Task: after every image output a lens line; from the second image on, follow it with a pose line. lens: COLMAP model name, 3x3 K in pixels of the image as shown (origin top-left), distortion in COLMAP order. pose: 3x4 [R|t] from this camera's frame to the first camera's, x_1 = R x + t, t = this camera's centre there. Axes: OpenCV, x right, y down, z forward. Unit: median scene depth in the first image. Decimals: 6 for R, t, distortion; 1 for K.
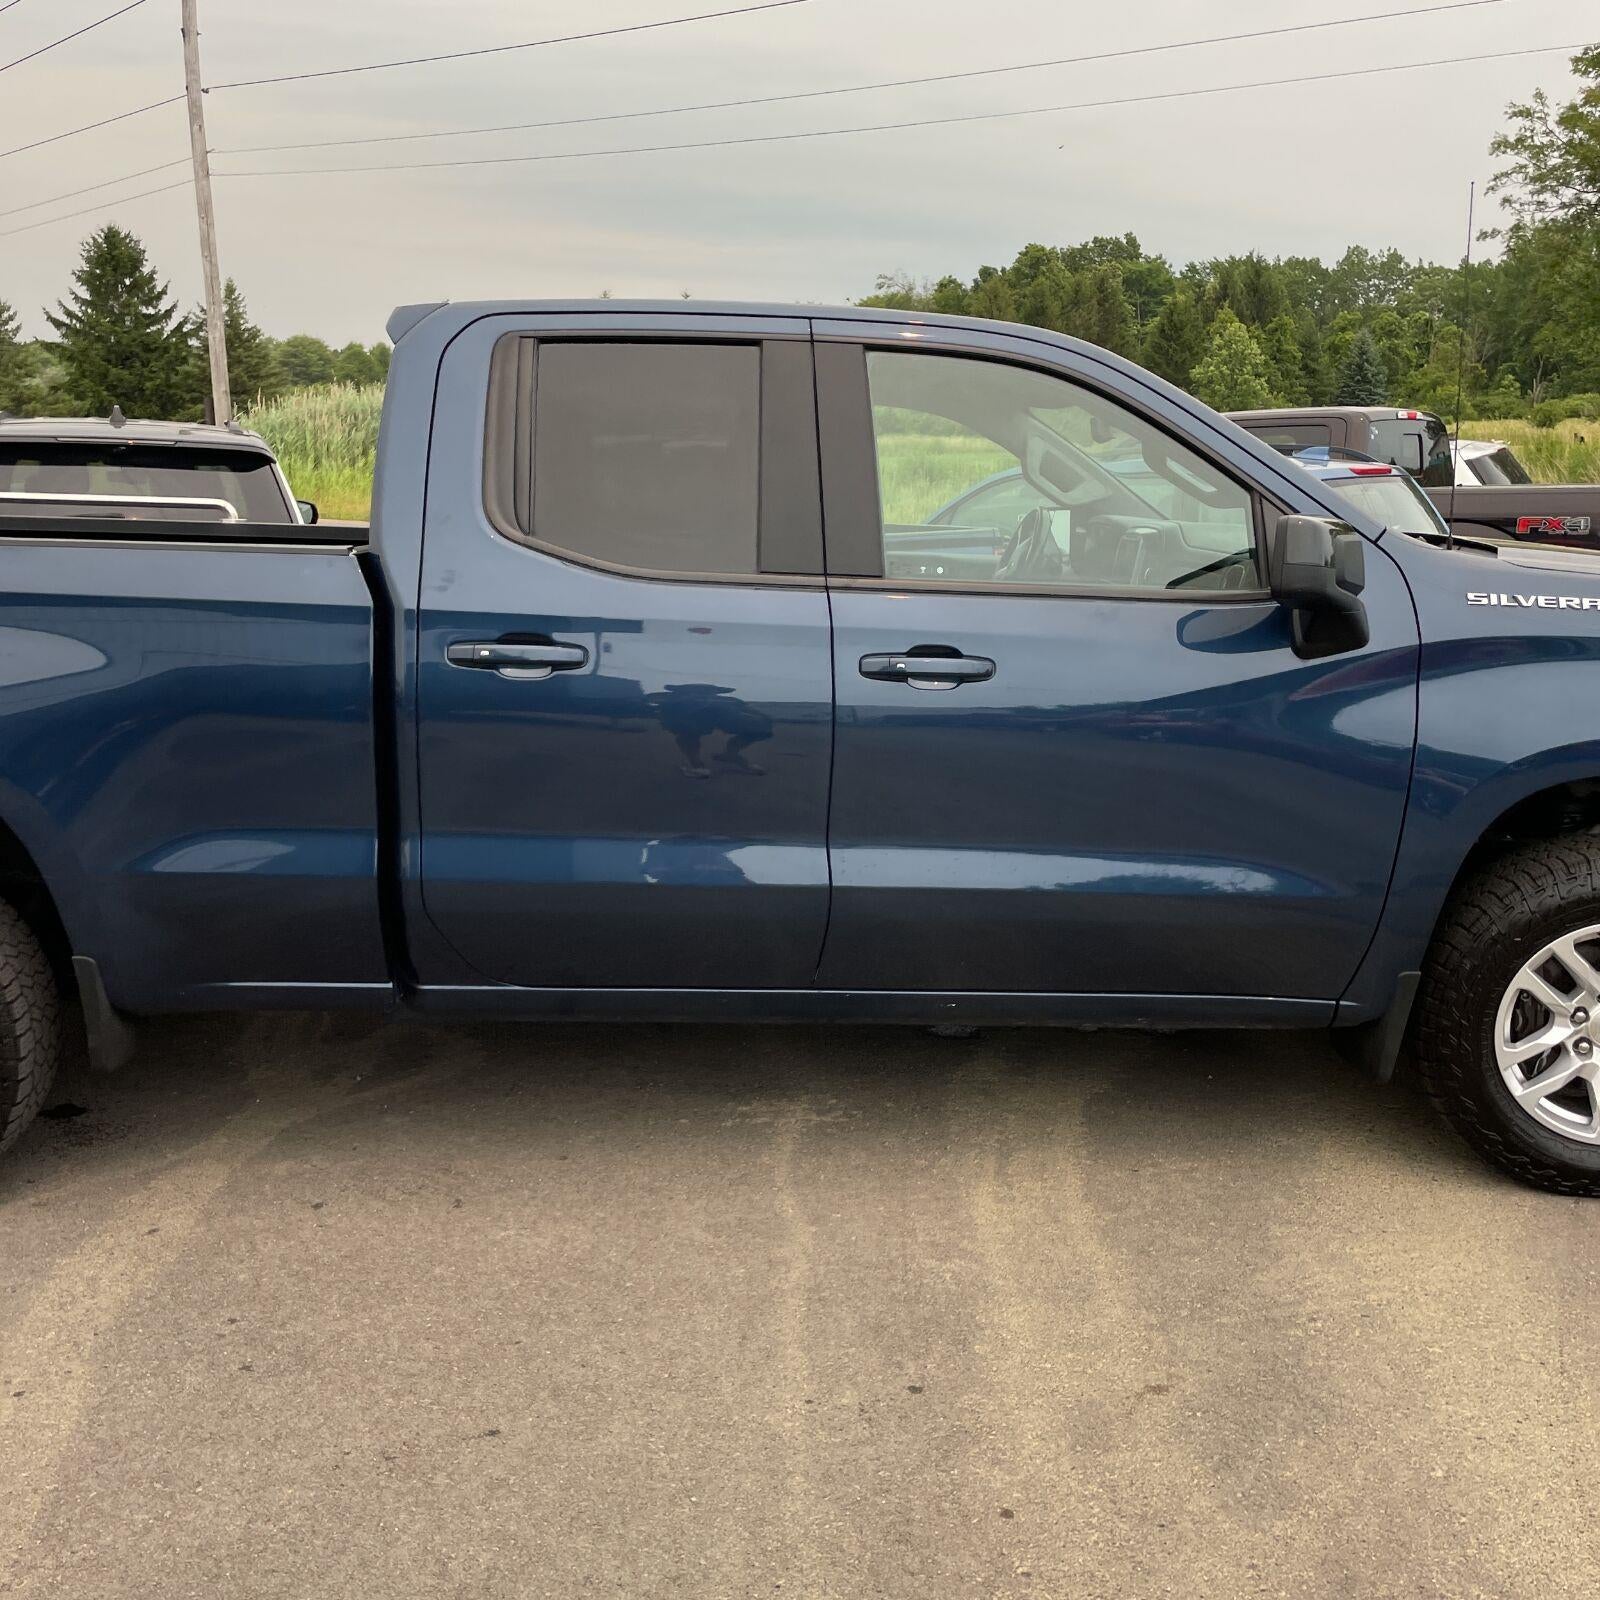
lens RADIAL K [[1589.6, 0, 800.0], [0, 1589.6, 800.0], [0, 0, 1]] dist [0.093352, -0.142383]
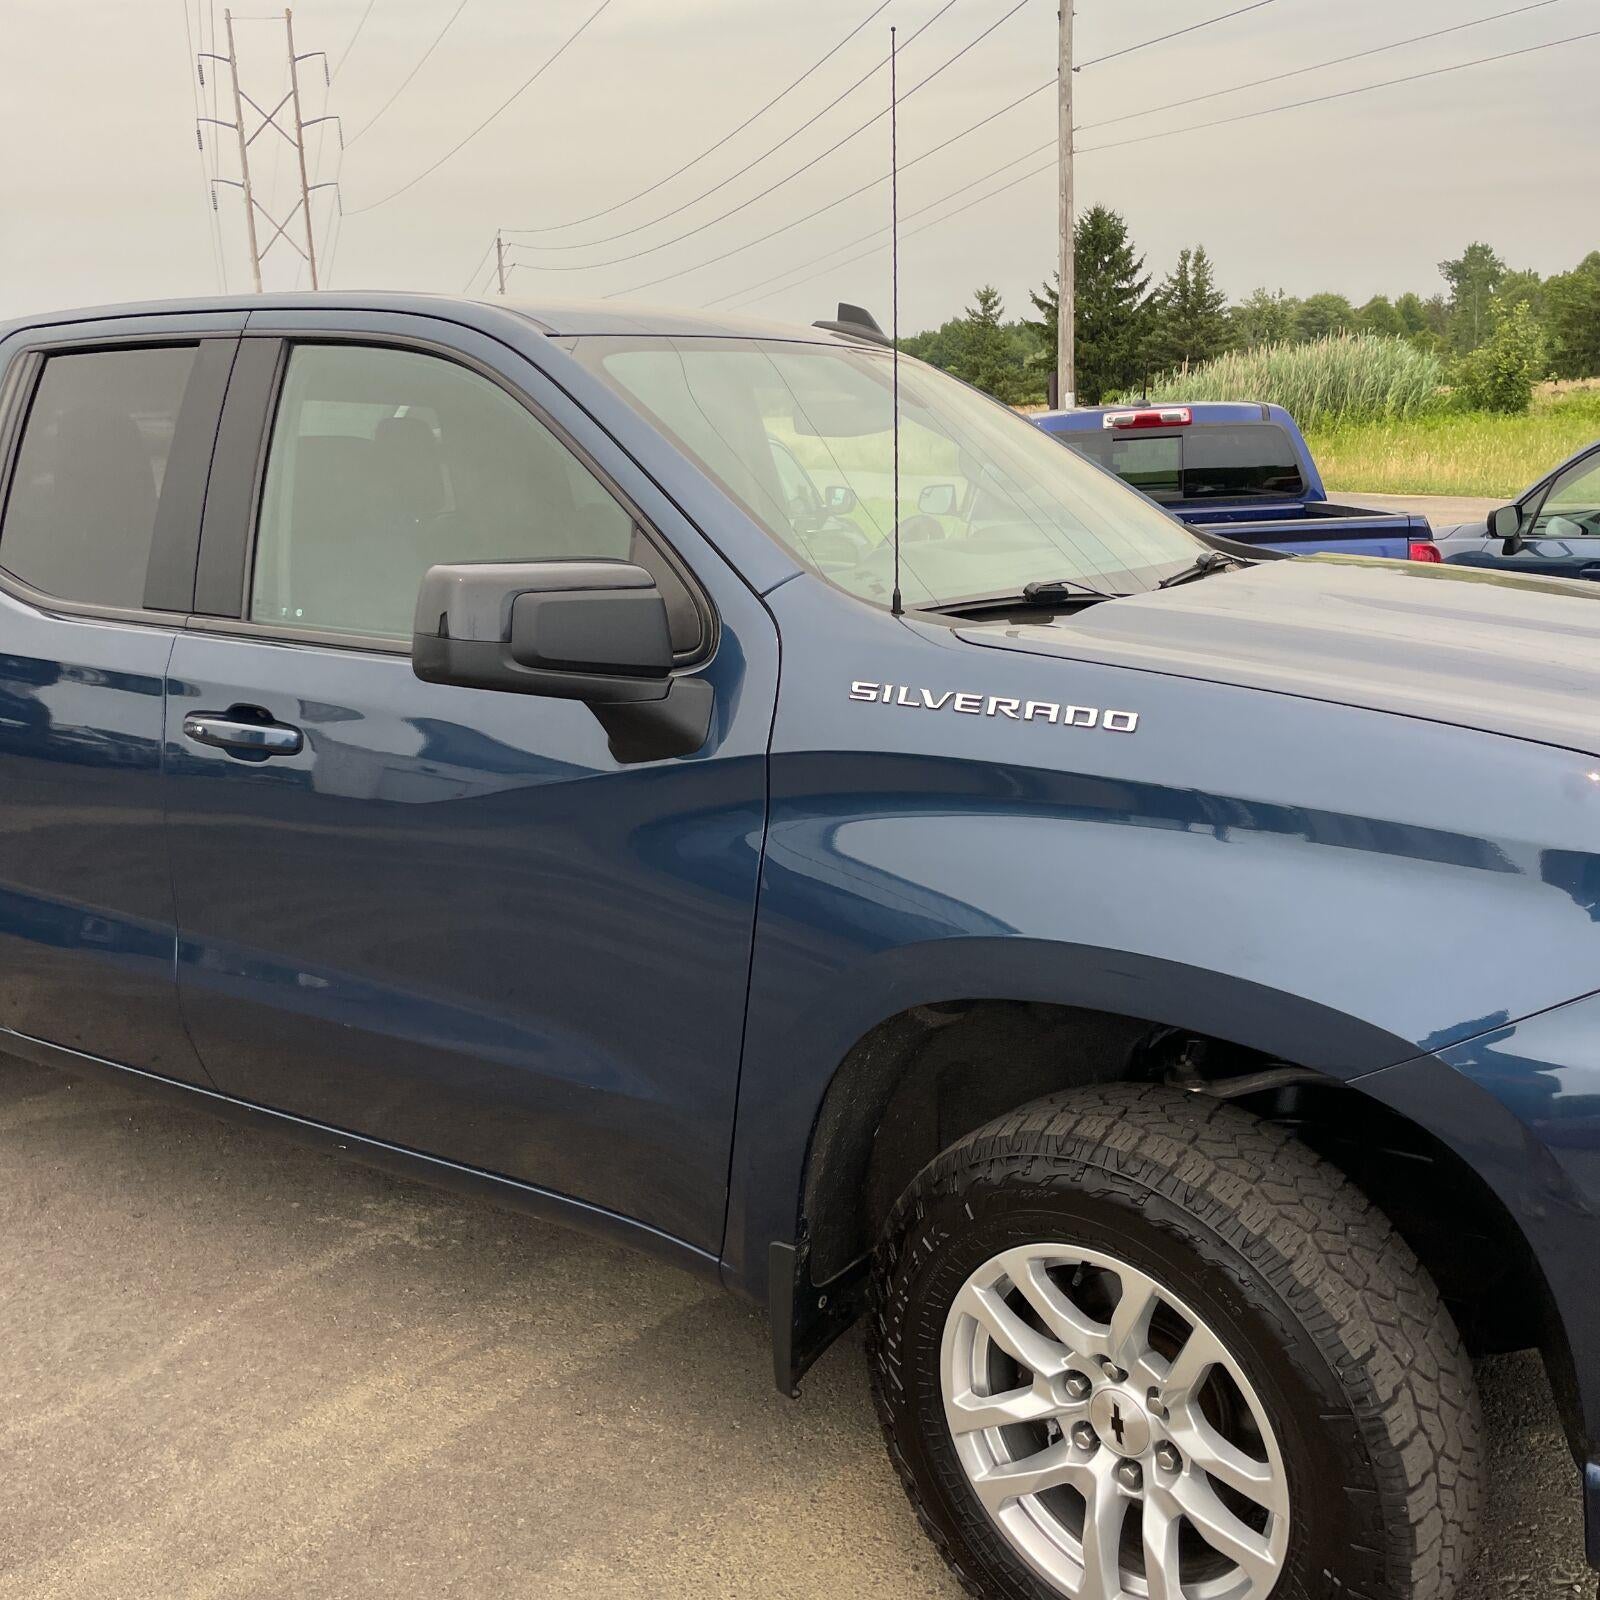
lens RADIAL K [[1598.3, 0, 776.0], [0, 1598.3, 767.1], [0, 0, 1]] dist [0.101003, -0.146857]
pose [[0.828991, 0.088523, -0.552212, 0.662120], [-0.087305, 0.995772, 0.028565, -0.097602], [0.552406, 0.024531, 0.833214, 0.400722]]
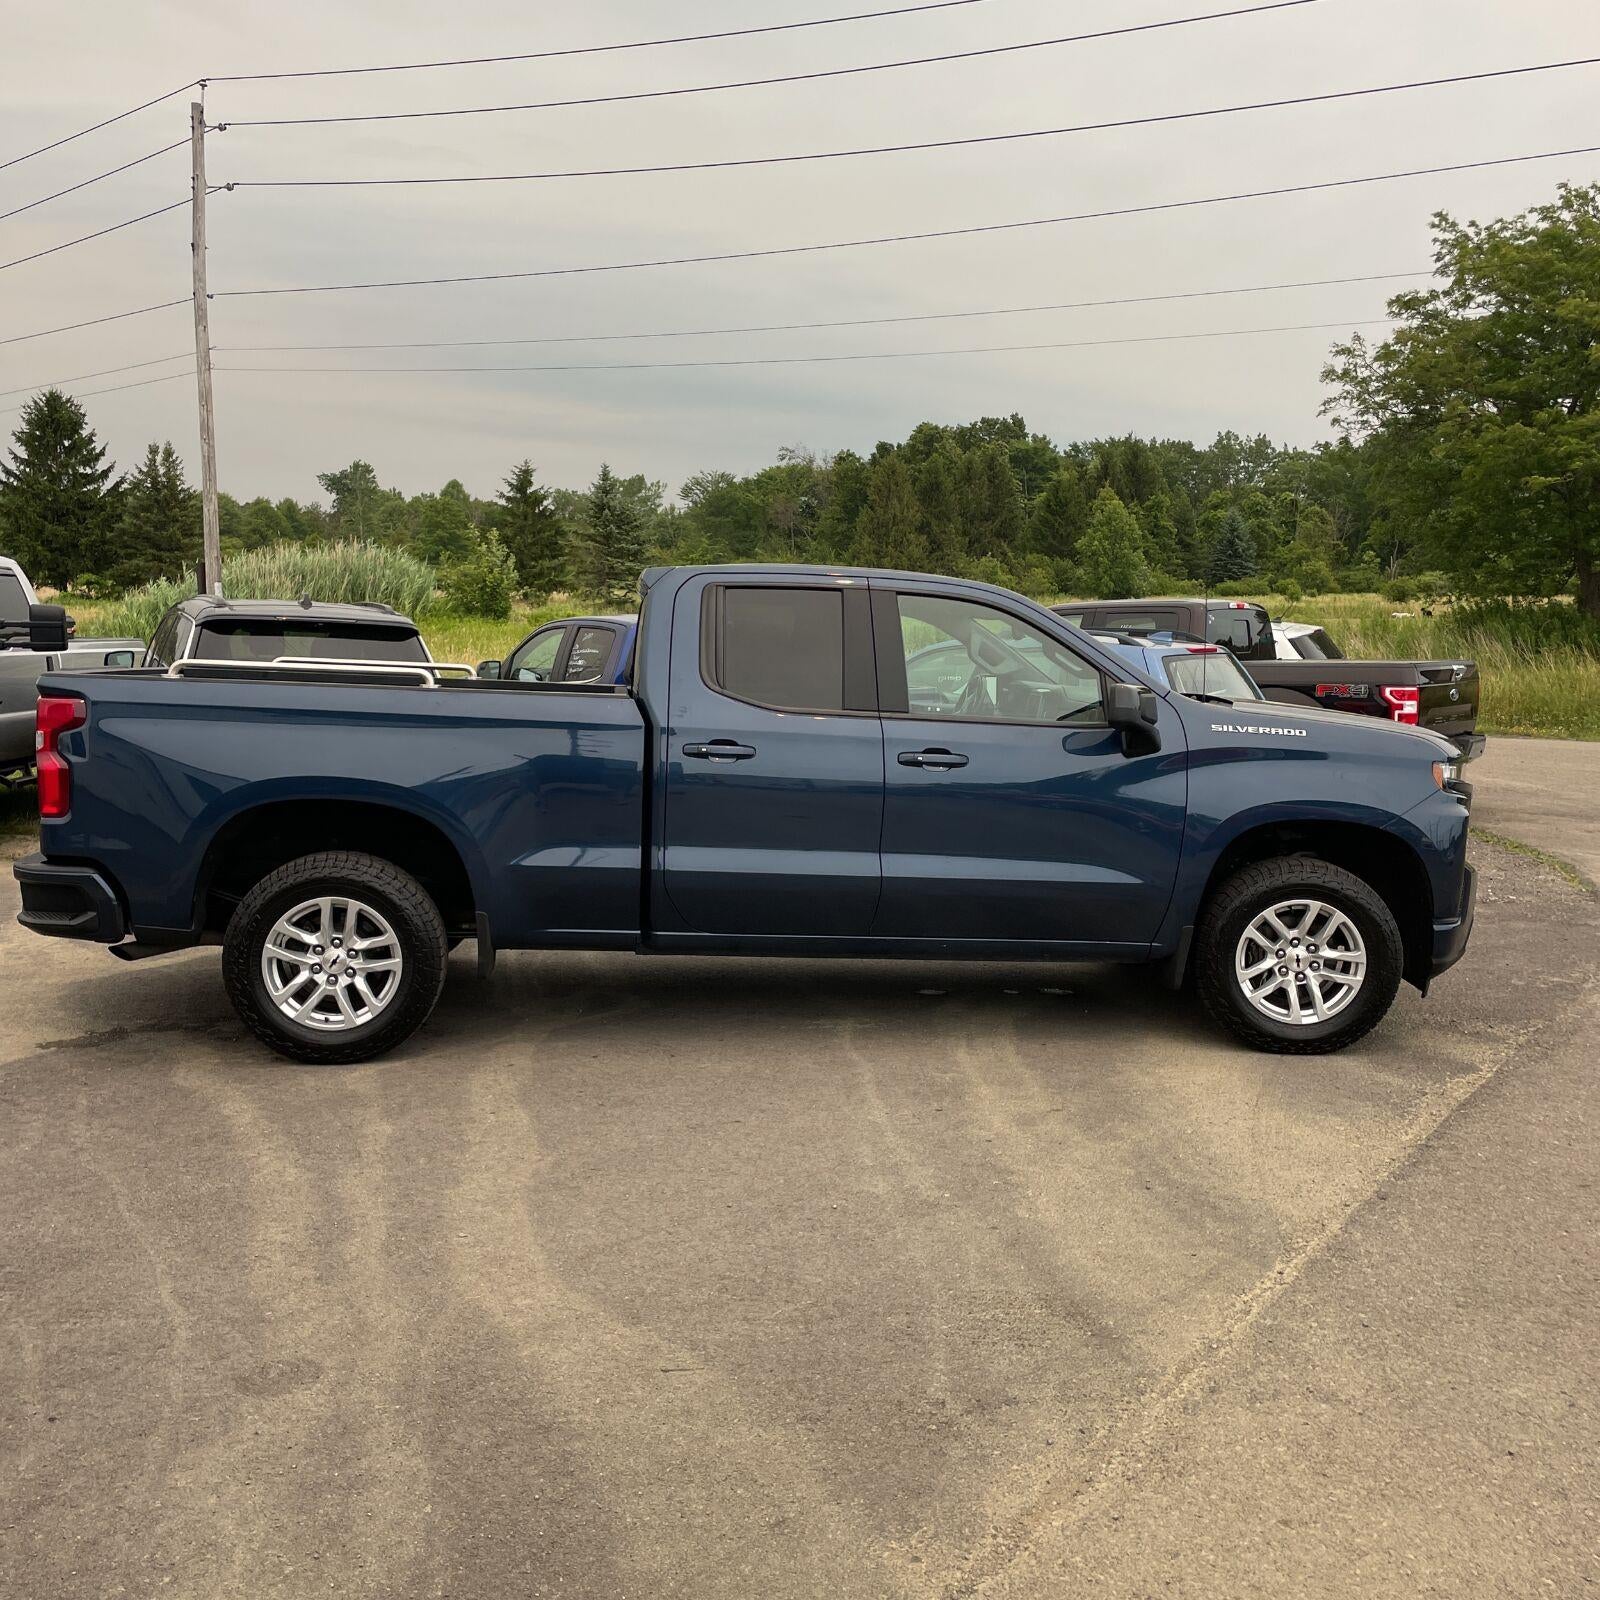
lens RADIAL K [[1548.6, 0, 800.0], [0, 1548.6, 800.0], [0, 0, 1]] dist [0.105009, -0.149505]
pose [[0.998151, 0.007380, 0.060338, -0.164883], [-0.001665, 0.995551, -0.094211, 0.120868], [-0.060764, 0.093936, 0.993722, -0.716494]]
